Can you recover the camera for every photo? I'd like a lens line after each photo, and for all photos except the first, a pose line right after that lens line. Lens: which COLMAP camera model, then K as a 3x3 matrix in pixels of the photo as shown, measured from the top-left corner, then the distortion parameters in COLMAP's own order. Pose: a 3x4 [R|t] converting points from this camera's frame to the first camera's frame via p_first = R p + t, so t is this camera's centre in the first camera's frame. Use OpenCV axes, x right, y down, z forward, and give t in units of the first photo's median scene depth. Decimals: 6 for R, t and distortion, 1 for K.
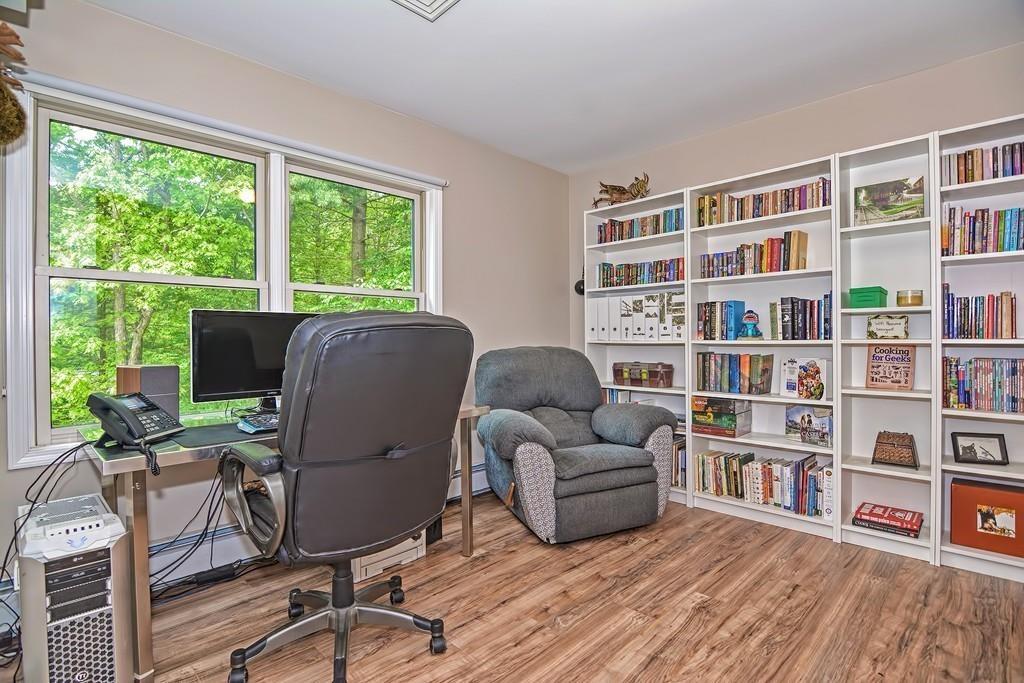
lens RADIAL K [[496.3, 0, 507.4], [0, 496.3, 340.1], [0, 0, 1]] dist [-0.002390, -0.012270]
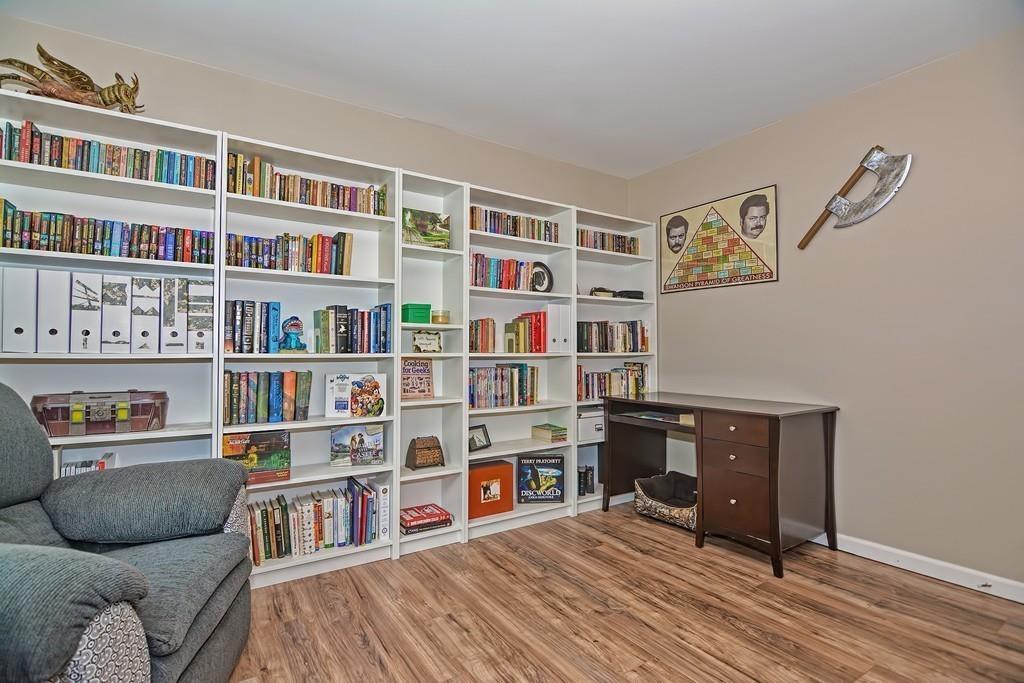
lens RADIAL K [[496.3, 0, 507.4], [0, 496.3, 340.1], [0, 0, 1]] dist [-0.002390, -0.012270]
pose [[0.200271, 0.031282, 0.979241, -0.255811], [0.000103, 0.999489, -0.031949, 0.004572], [-0.979741, 0.006499, 0.200165, 0.549559]]
